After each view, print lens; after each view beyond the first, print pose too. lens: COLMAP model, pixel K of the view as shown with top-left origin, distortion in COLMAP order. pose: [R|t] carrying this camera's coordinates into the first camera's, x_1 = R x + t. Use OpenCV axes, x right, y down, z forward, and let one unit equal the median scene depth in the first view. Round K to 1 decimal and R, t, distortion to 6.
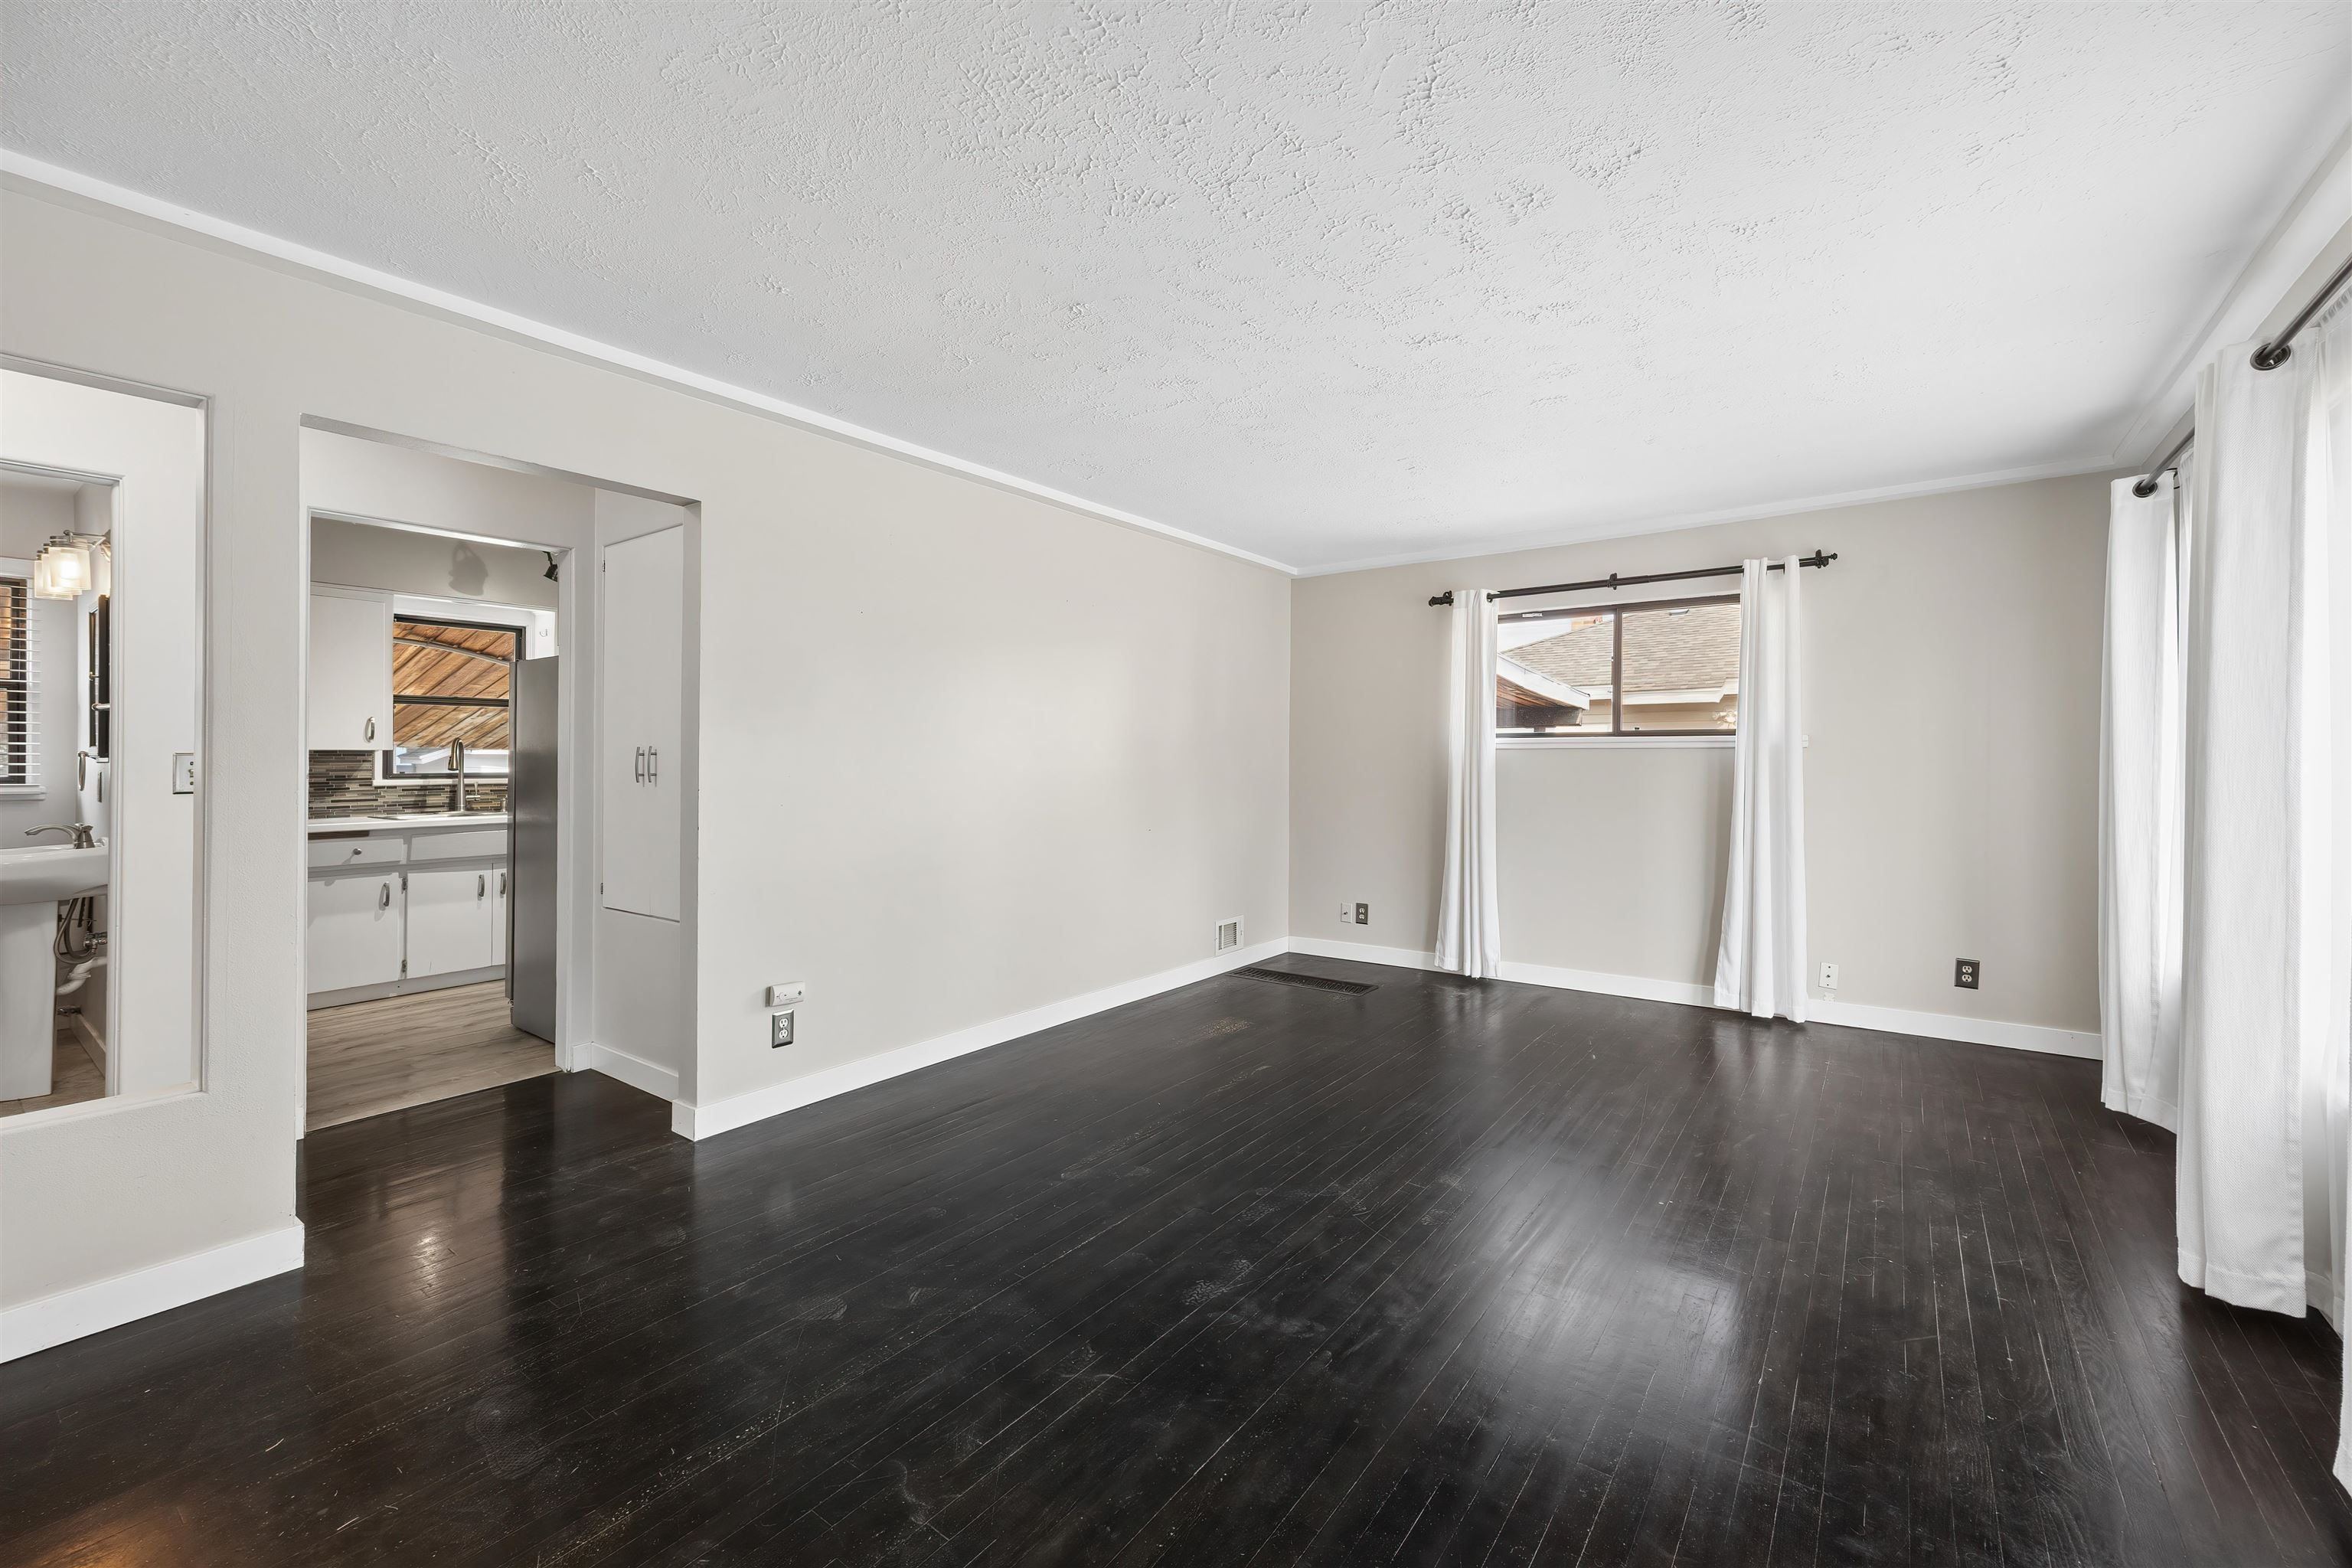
lens RADIAL K [[948.4, 0, 1173.7], [0, 948.4, 762.6], [0, 0, 1]] dist [0.000857, 0.000331]
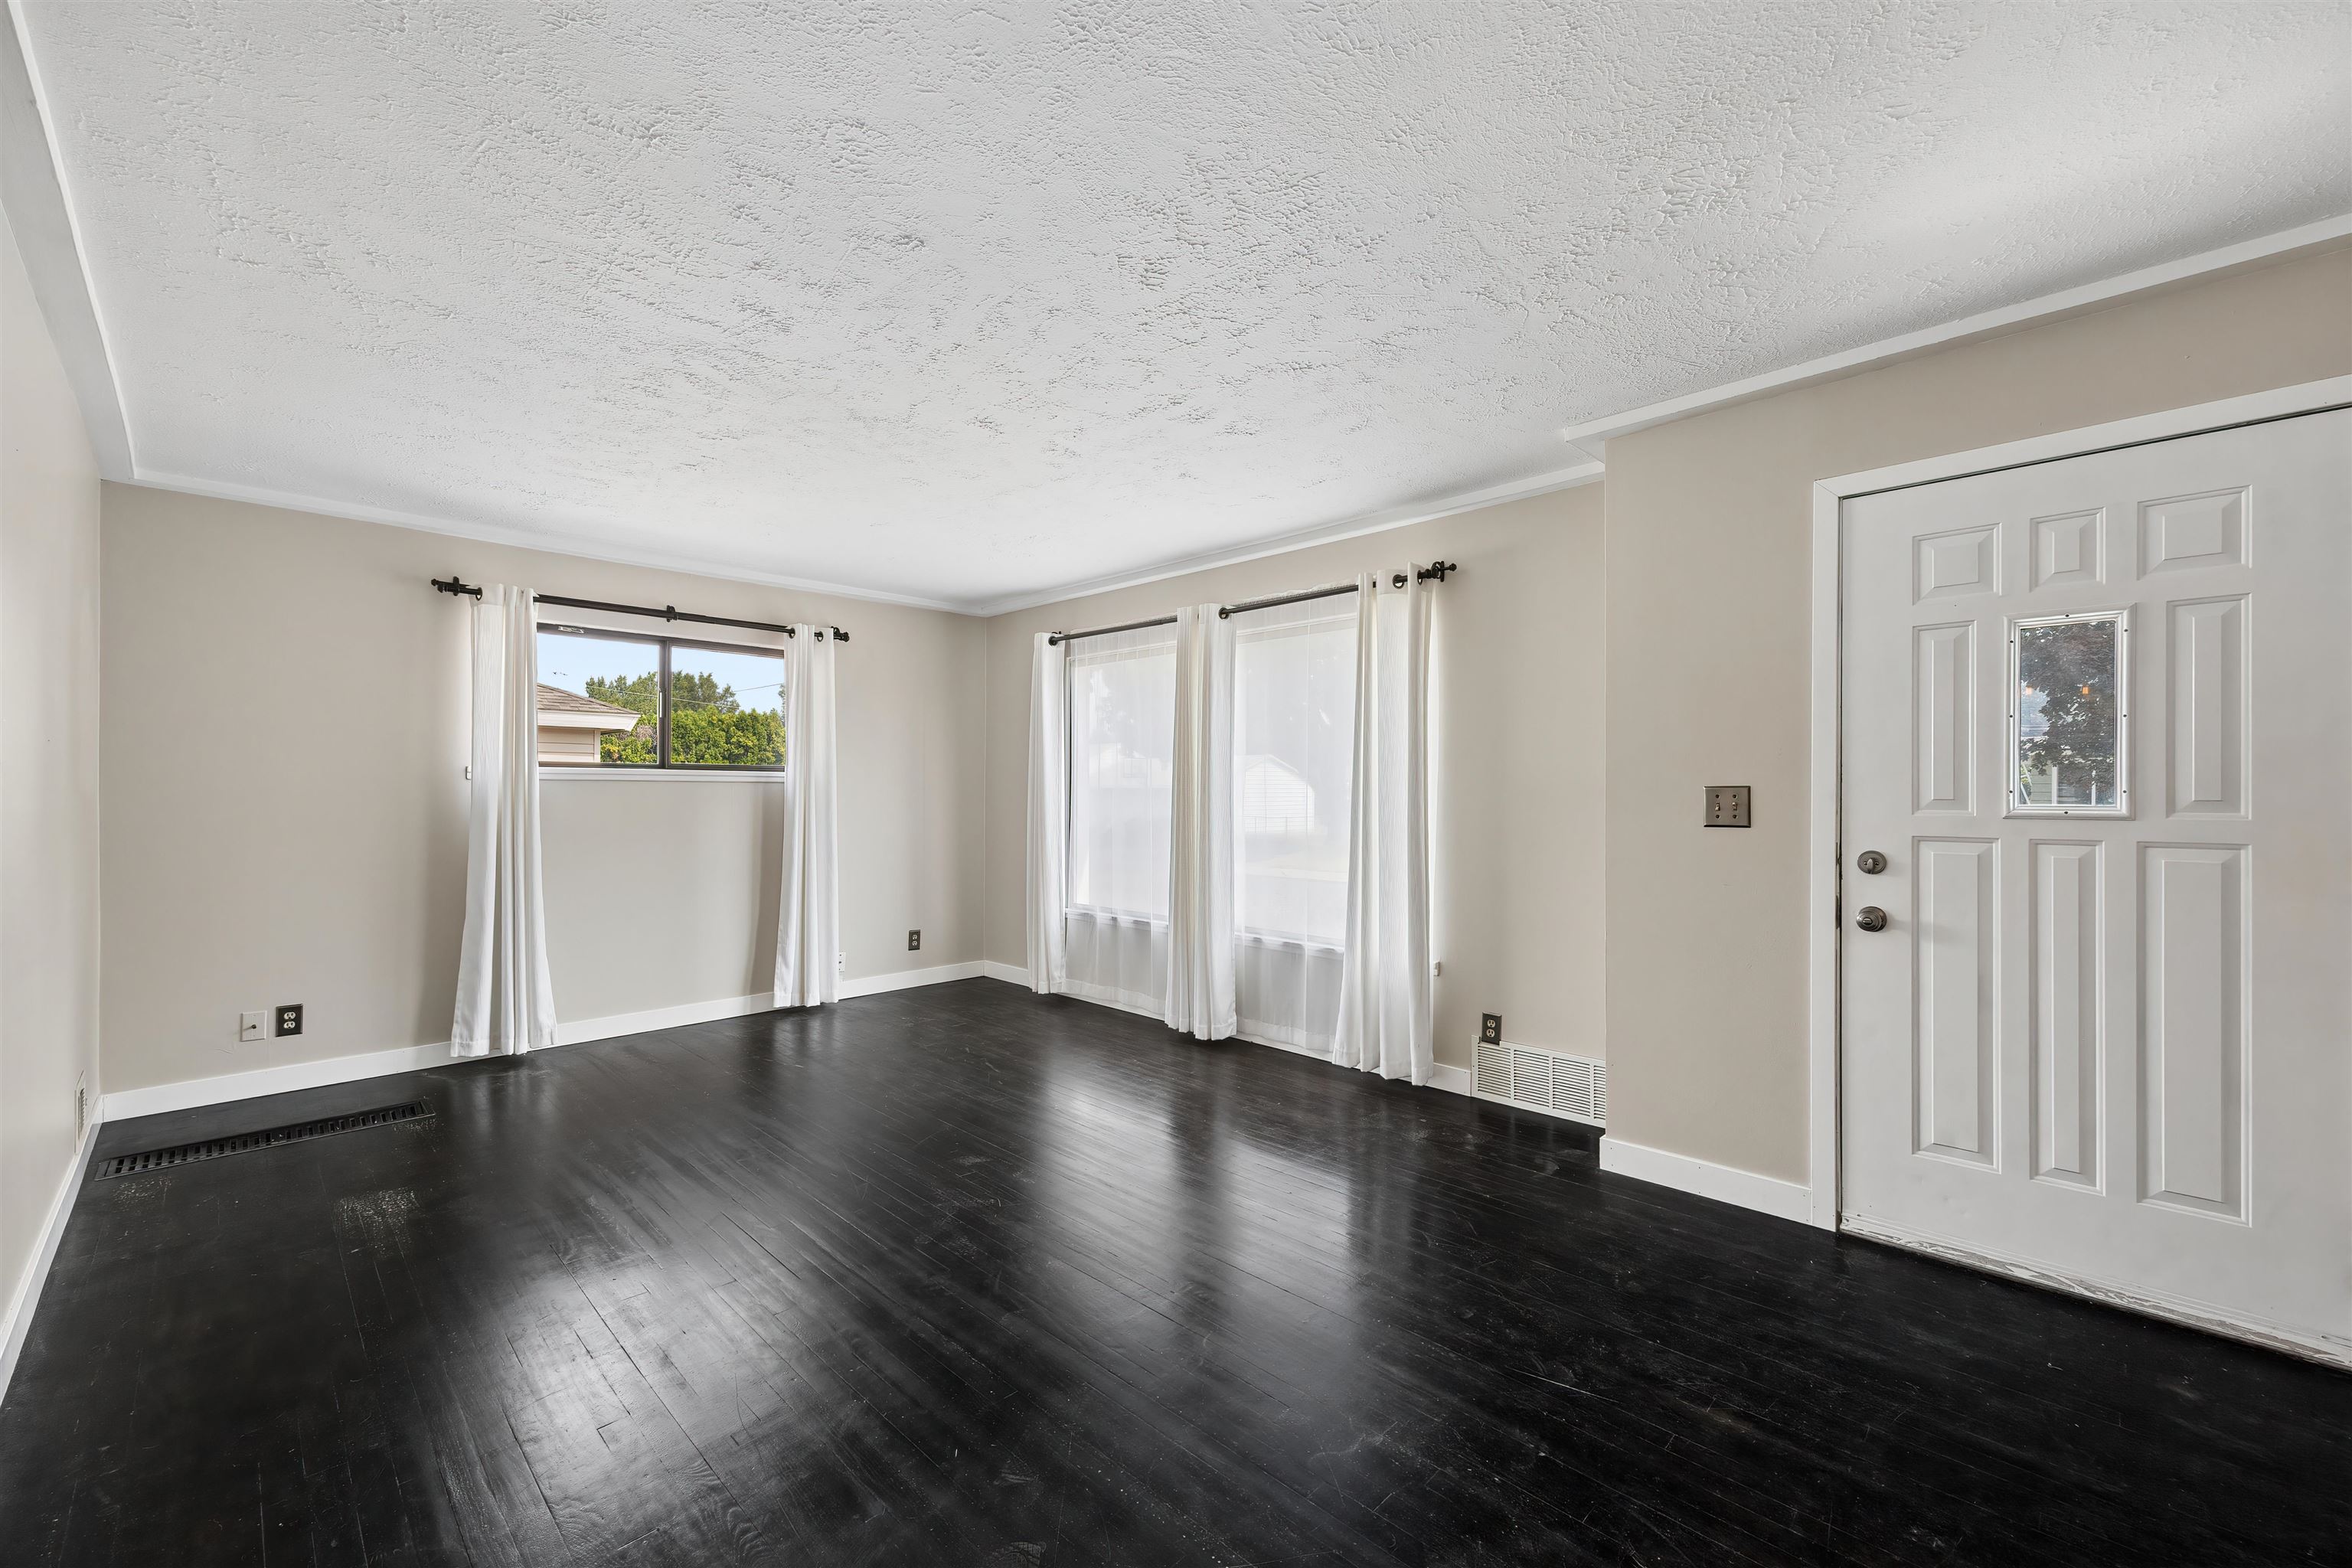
lens RADIAL K [[948.4, 0, 1173.7], [0, 948.4, 793.0], [0, 0, 1]] dist [0.000857, 0.000331]
pose [[0.130593, 0.002555, 0.991433, -0.473802], [0.000969, 0.999996, -0.002705, 0.001420], [-0.991436, 0.001314, 0.130590, 0.357204]]
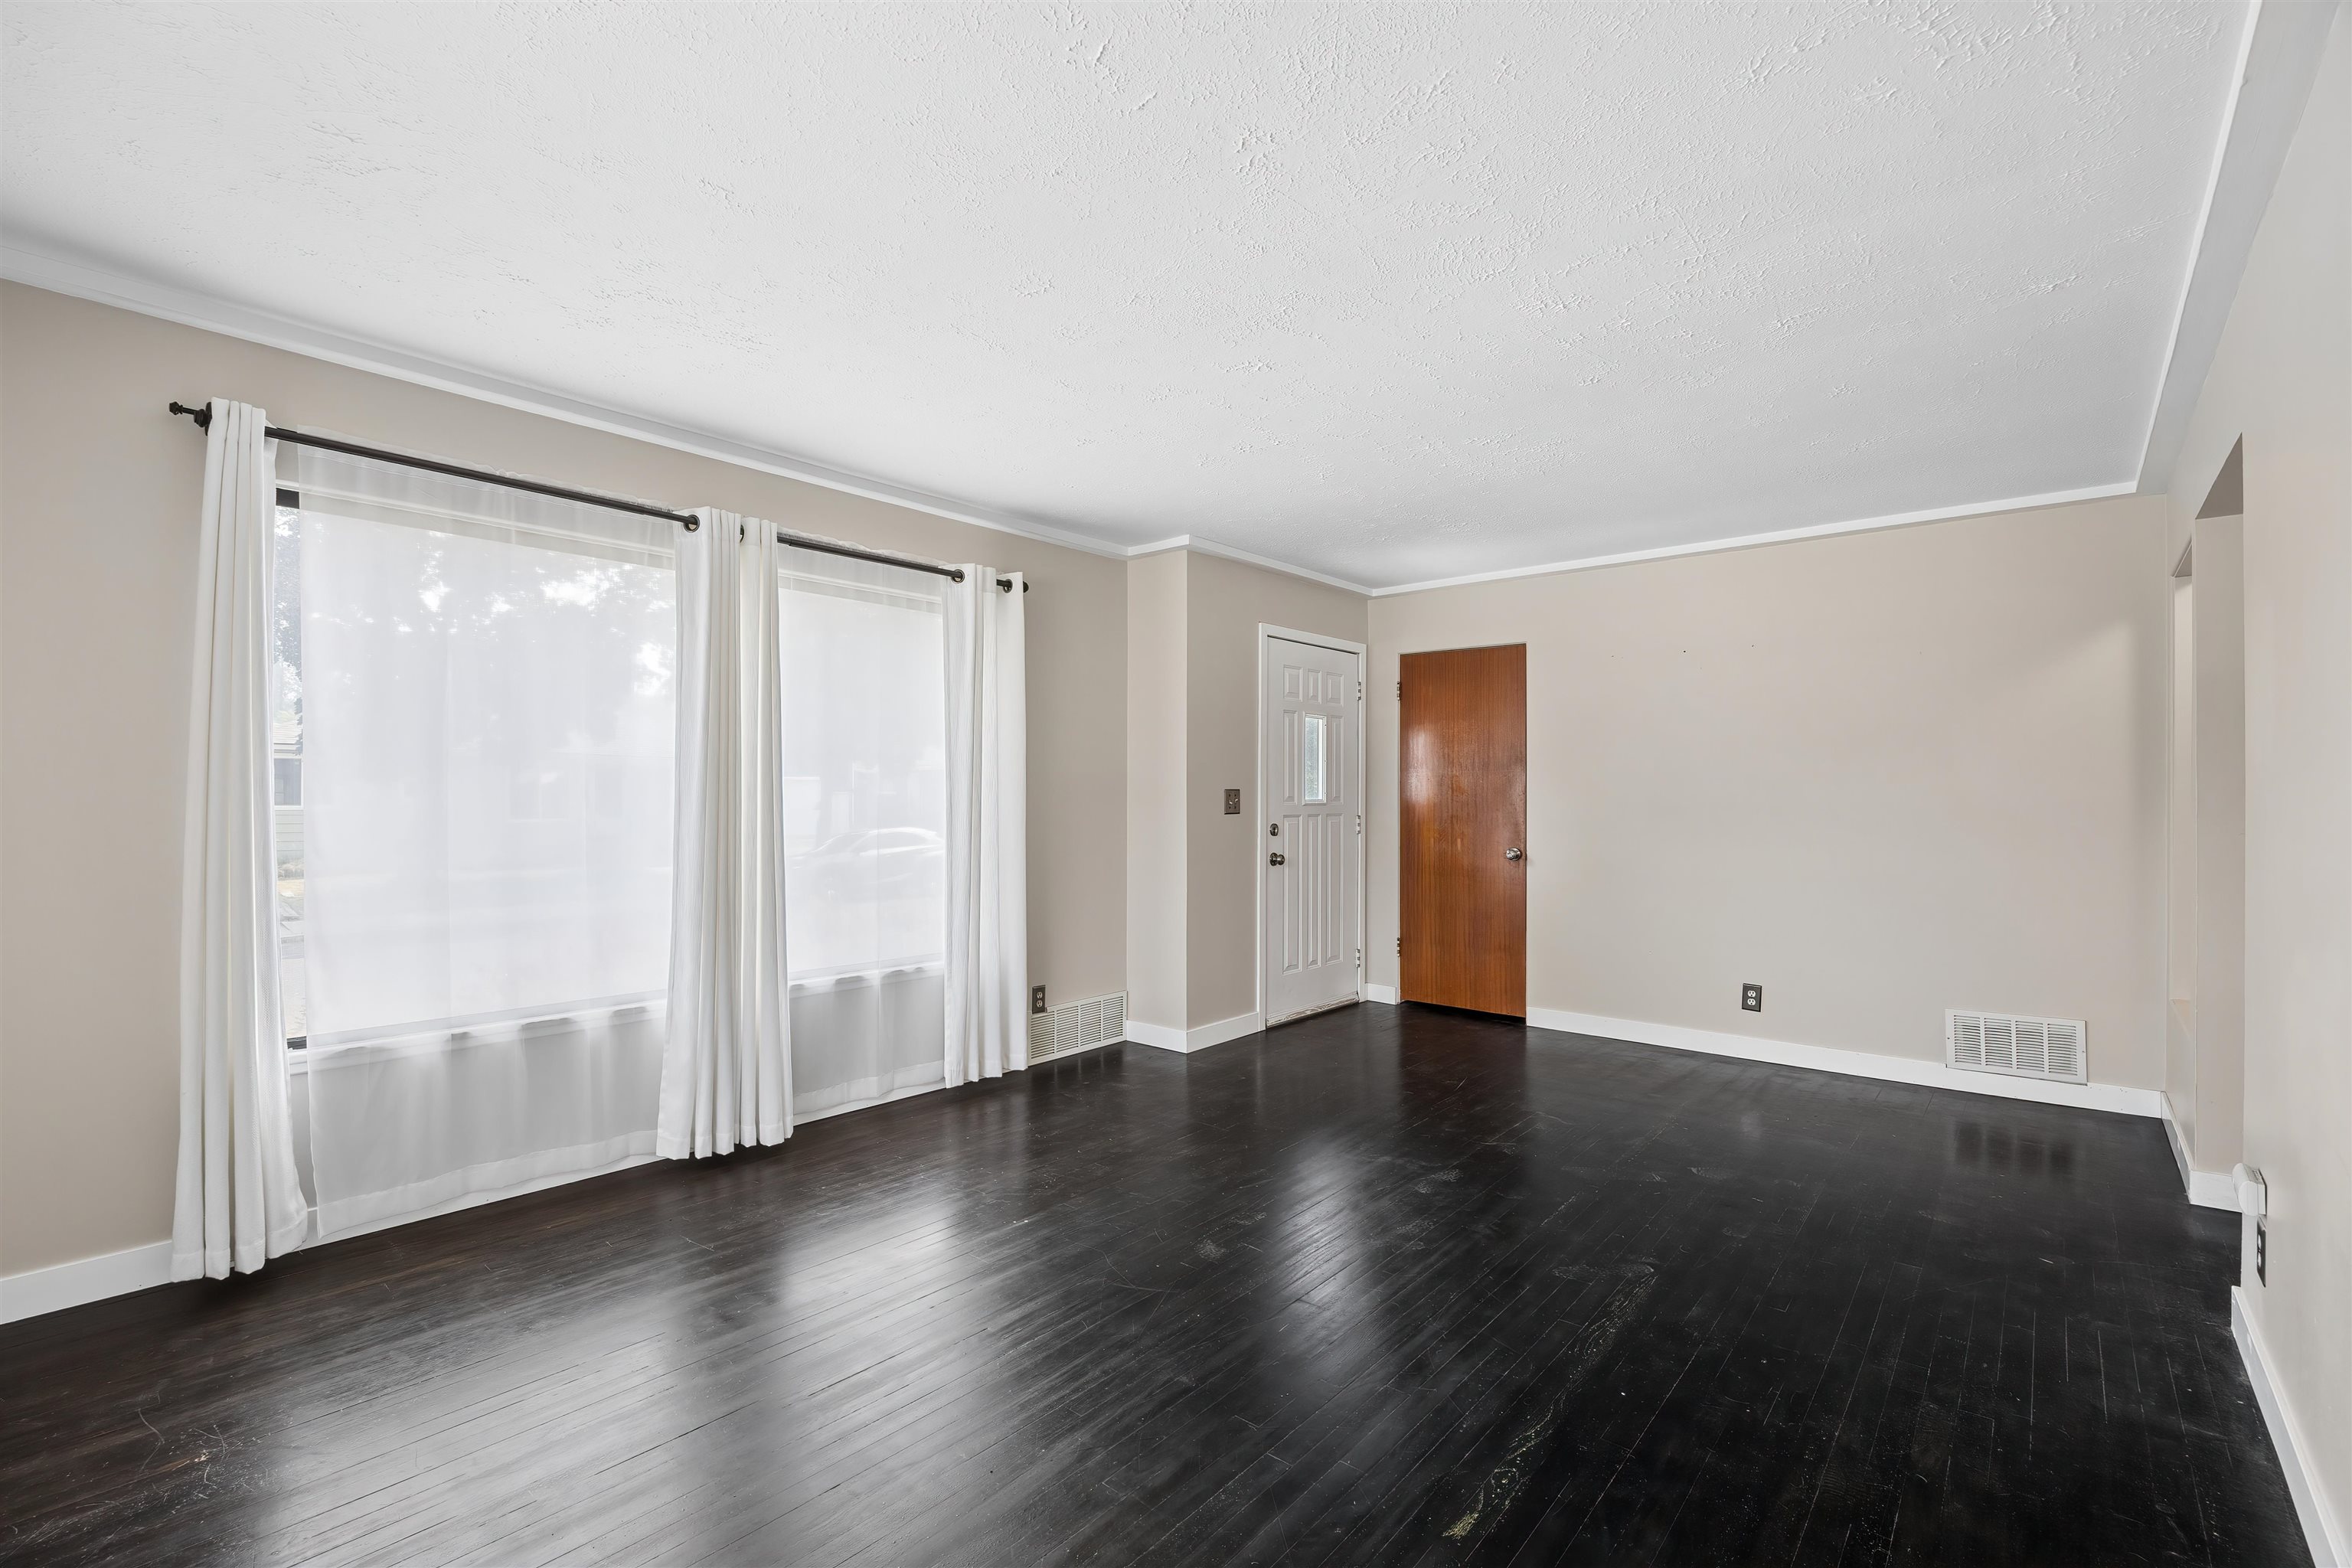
lens RADIAL K [[1073.9, 0, 1176.4], [0, 1073.9, 789.1], [0, 0, 1]] dist [0.001964, 0.000267]
pose [[-0.999228, -0.008623, 0.038338, 0.159258], [-0.008401, 0.999947, 0.005964, -0.010624], [-0.038387, 0.005637, -0.999247, 1.191840]]
